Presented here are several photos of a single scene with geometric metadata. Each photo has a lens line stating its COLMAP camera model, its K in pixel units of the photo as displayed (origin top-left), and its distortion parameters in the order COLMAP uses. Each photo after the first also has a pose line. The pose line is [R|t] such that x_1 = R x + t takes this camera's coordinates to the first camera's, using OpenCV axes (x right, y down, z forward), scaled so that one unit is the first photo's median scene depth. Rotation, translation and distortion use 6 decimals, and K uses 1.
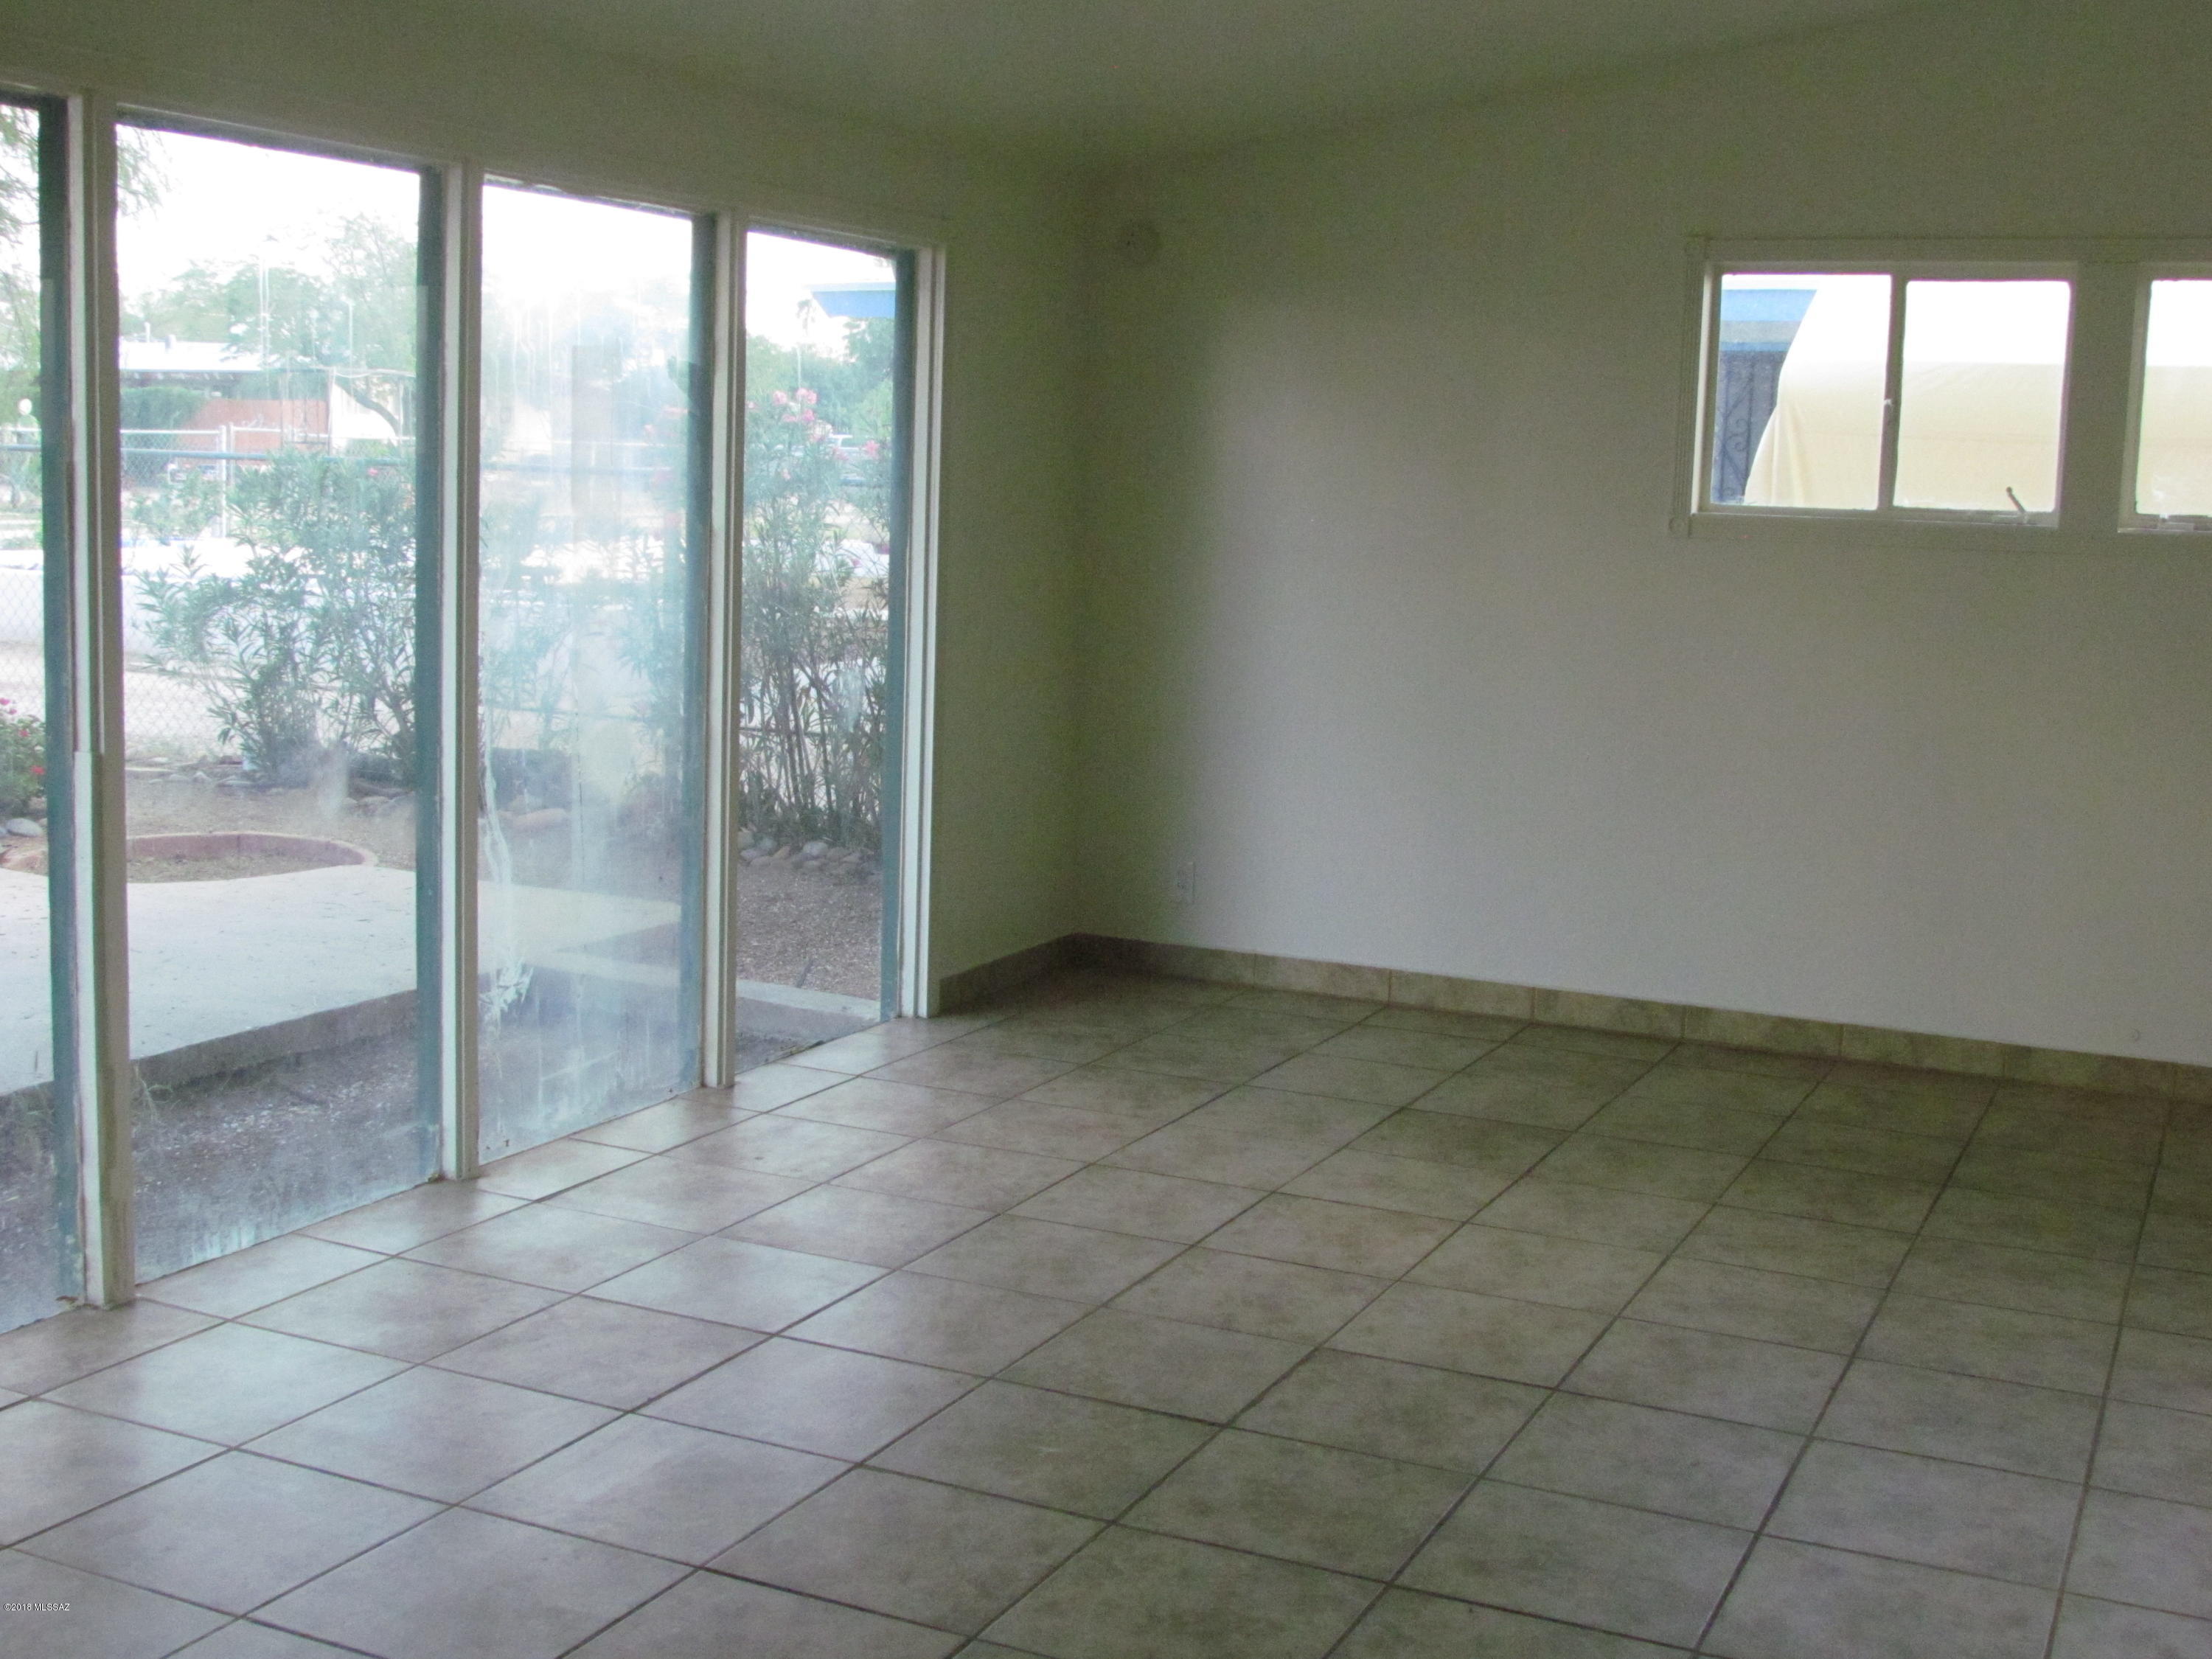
lens RADIAL K [[2473.3, 0, 1106.0], [0, 2473.3, 829.5], [0, 0, 1]] dist [-0.026861, -0.019292]
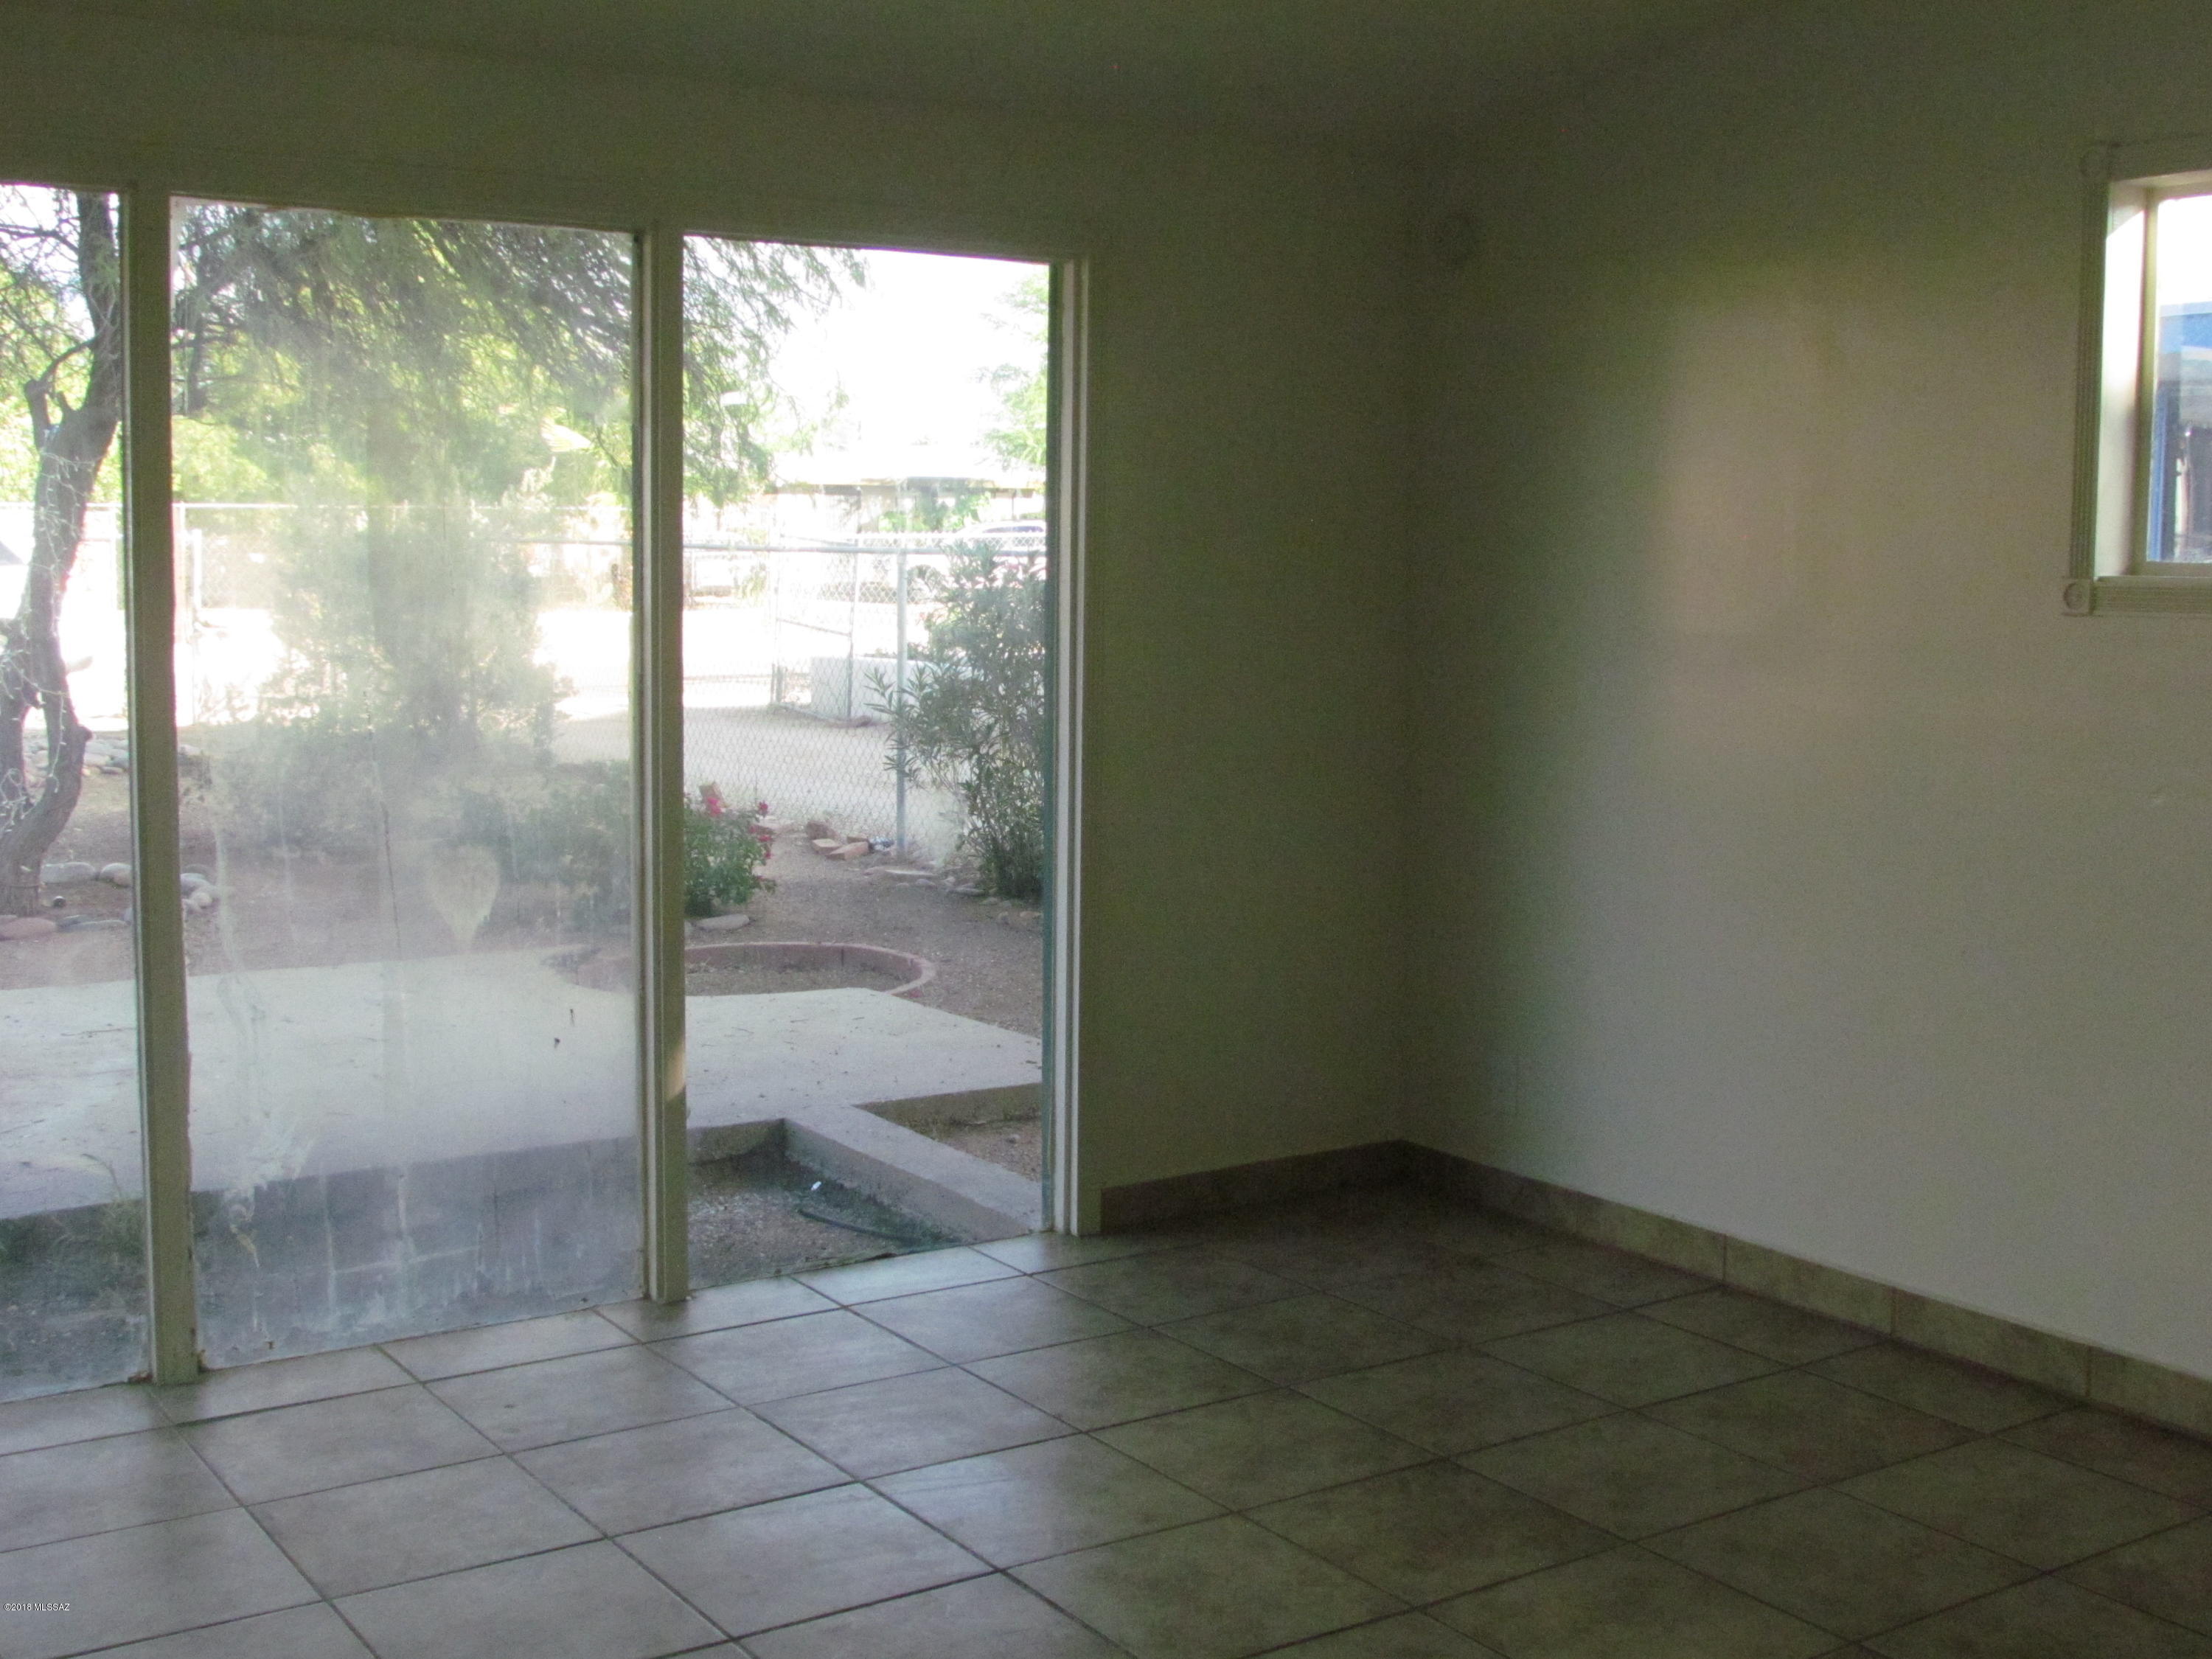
lens RADIAL K [[2473.3, 0, 1106.0], [0, 2473.3, 829.5], [0, 0, 1]] dist [-0.026861, -0.019292]
pose [[0.859625, 0.028539, -0.510127, 0.334457], [-0.050288, 0.998317, -0.028890, -0.030909], [0.508444, 0.050488, 0.859614, 0.318329]]
